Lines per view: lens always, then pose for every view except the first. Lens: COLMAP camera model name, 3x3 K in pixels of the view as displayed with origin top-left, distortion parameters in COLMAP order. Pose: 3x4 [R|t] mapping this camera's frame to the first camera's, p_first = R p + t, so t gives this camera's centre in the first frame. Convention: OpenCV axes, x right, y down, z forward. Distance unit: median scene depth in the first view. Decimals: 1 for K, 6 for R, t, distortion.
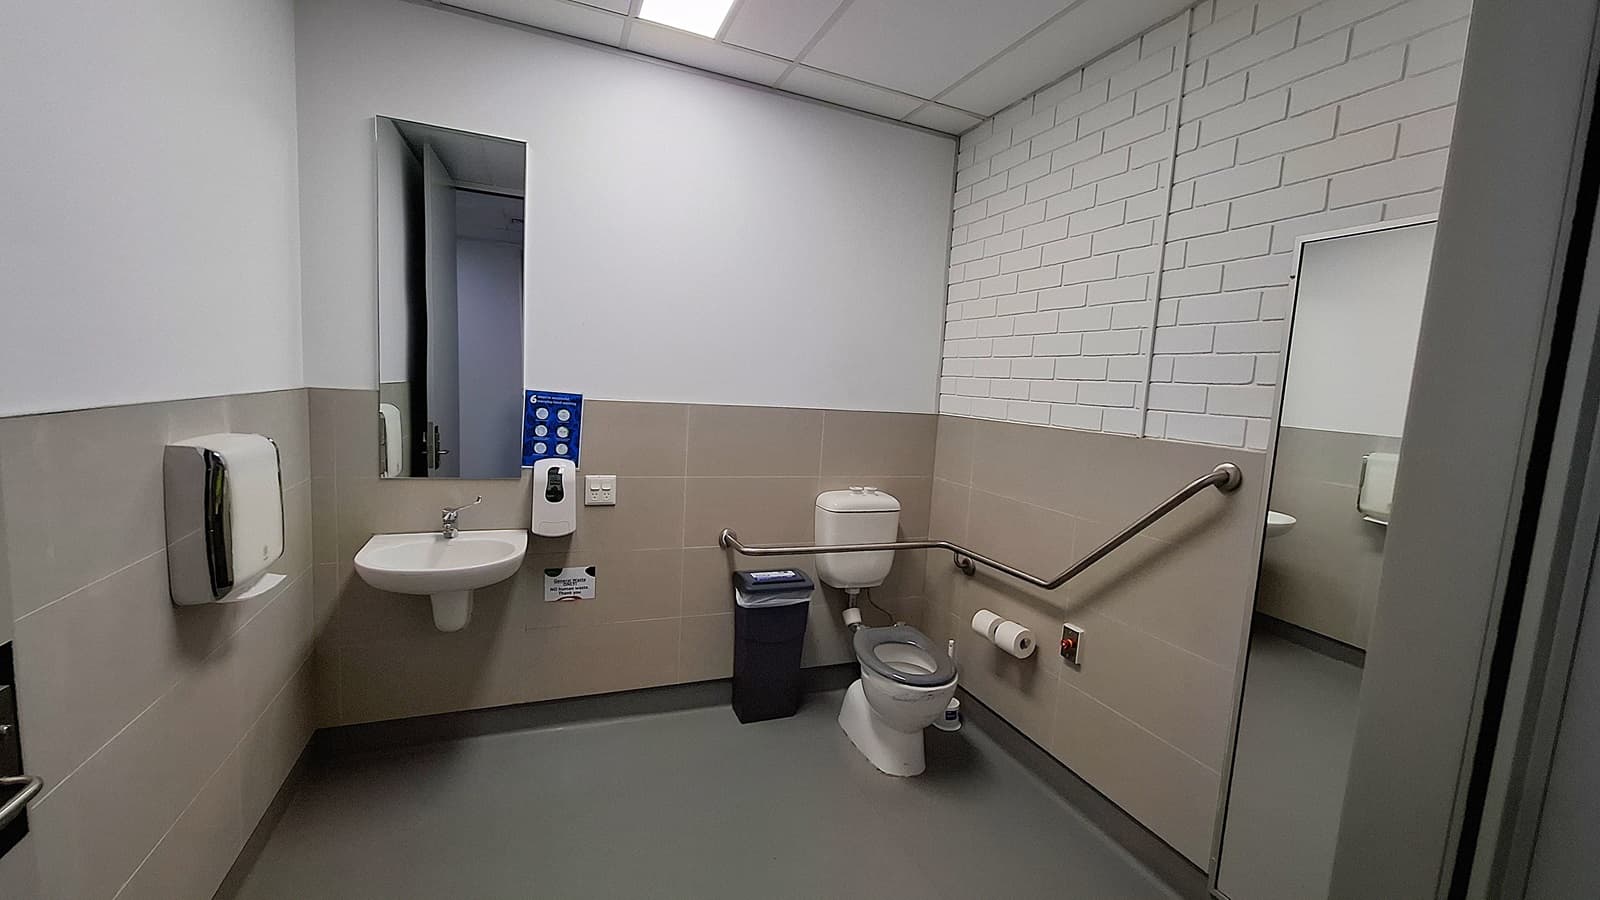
lens RADIAL K [[625.9, 0, 794.2], [0, 625.9, 451.3], [0, 0, 1]] dist [-0.000129, 0.000044]
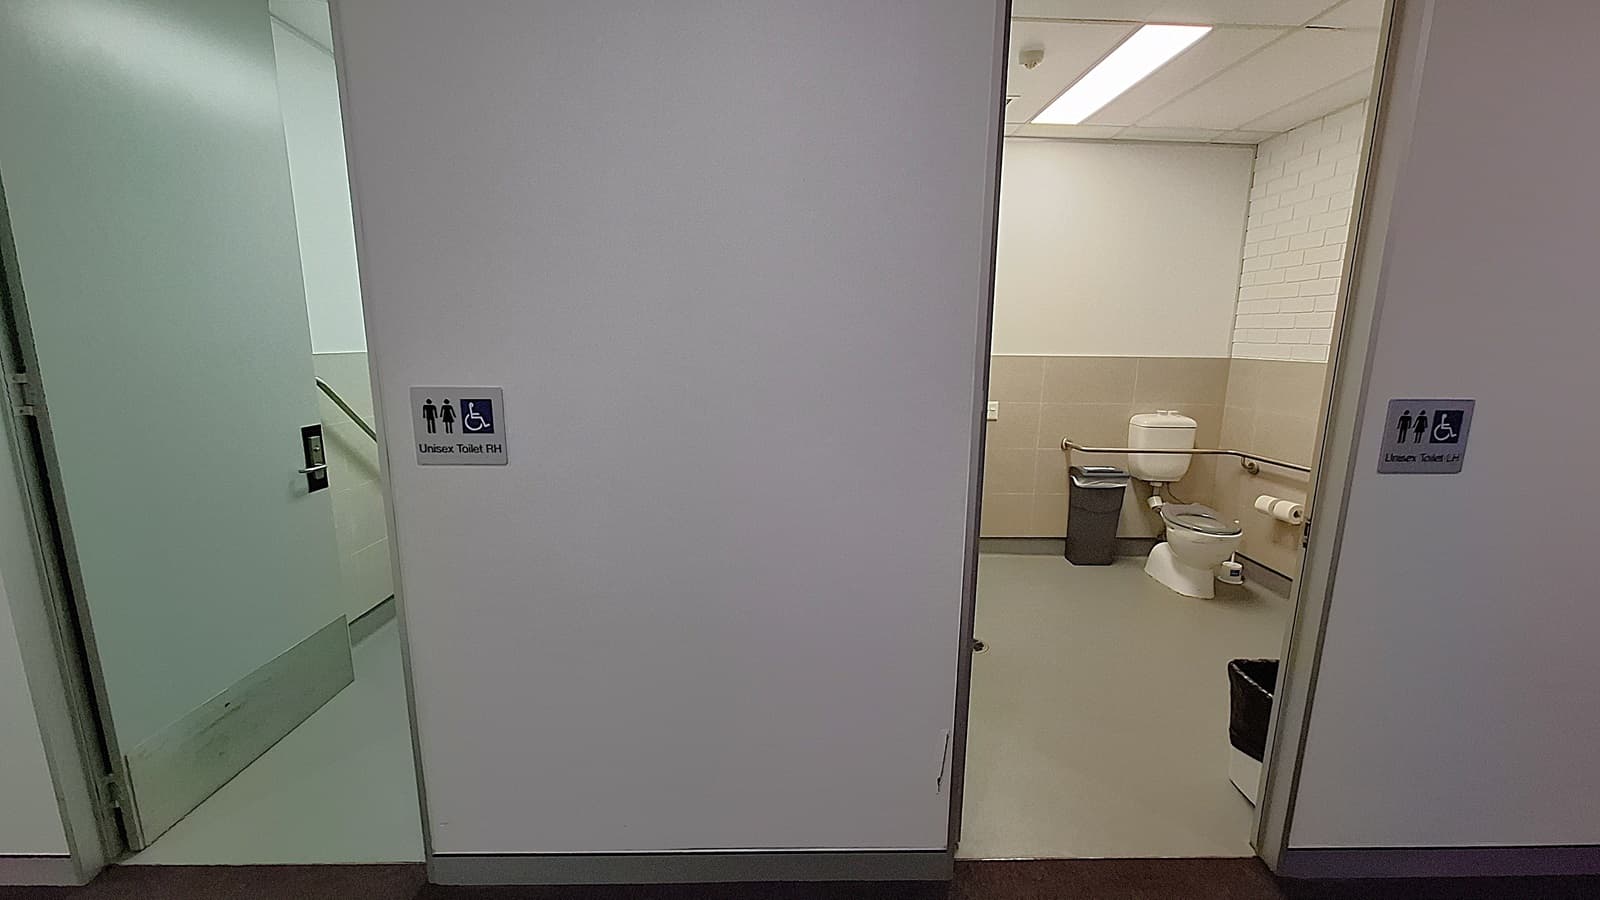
lens RADIAL K [[625.9, 0, 807.5], [0, 625.9, 447.4], [0, 0, 1]] dist [-0.000129, 0.000044]
pose [[0.938150, 0.017353, -0.345793, -0.168212], [0.002272, 0.998413, 0.056269, 0.059765], [0.346221, -0.053574, 0.936622, -0.634469]]
